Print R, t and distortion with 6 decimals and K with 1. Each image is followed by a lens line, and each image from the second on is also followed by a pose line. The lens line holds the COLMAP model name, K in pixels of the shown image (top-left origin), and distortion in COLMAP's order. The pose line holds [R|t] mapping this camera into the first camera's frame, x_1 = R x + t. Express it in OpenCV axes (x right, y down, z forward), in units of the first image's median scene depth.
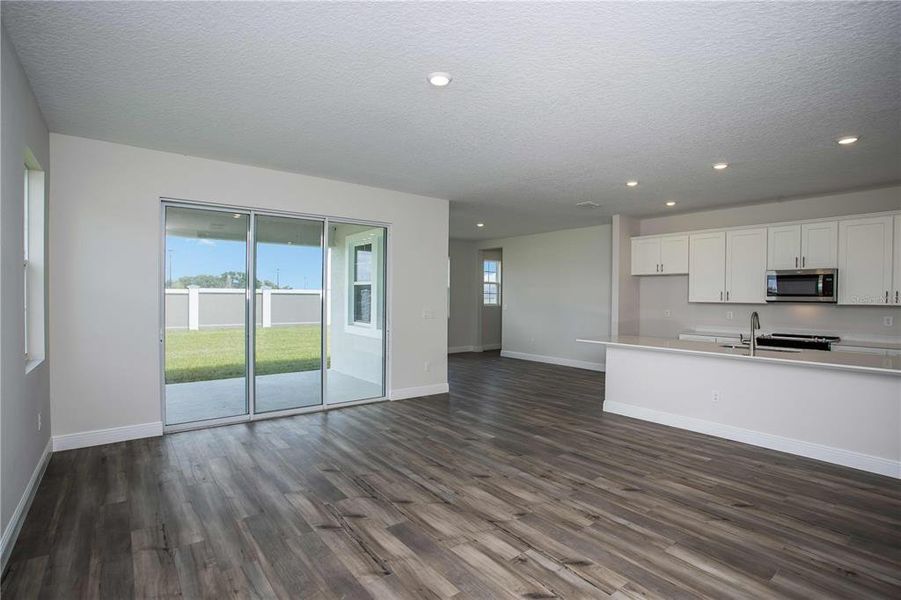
lens RADIAL K [[442.6, 0, 442.5], [0, 442.6, 298.5], [0, 0, 1]] dist [-0.000762, 0.000099]
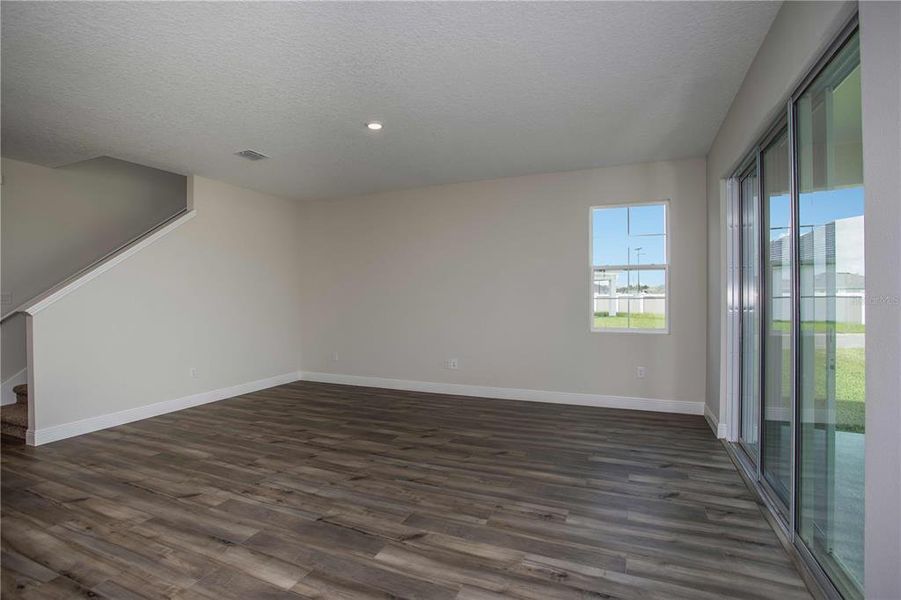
lens RADIAL K [[442.6, 0, 442.5], [0, 442.6, 298.5], [0, 0, 1]] dist [-0.000762, 0.000099]
pose [[-0.879761, -0.002021, -0.475412, 0.406428], [-0.003038, 0.999994, 0.001370, 0.024775], [0.475407, 0.002649, -0.879762, 2.055184]]
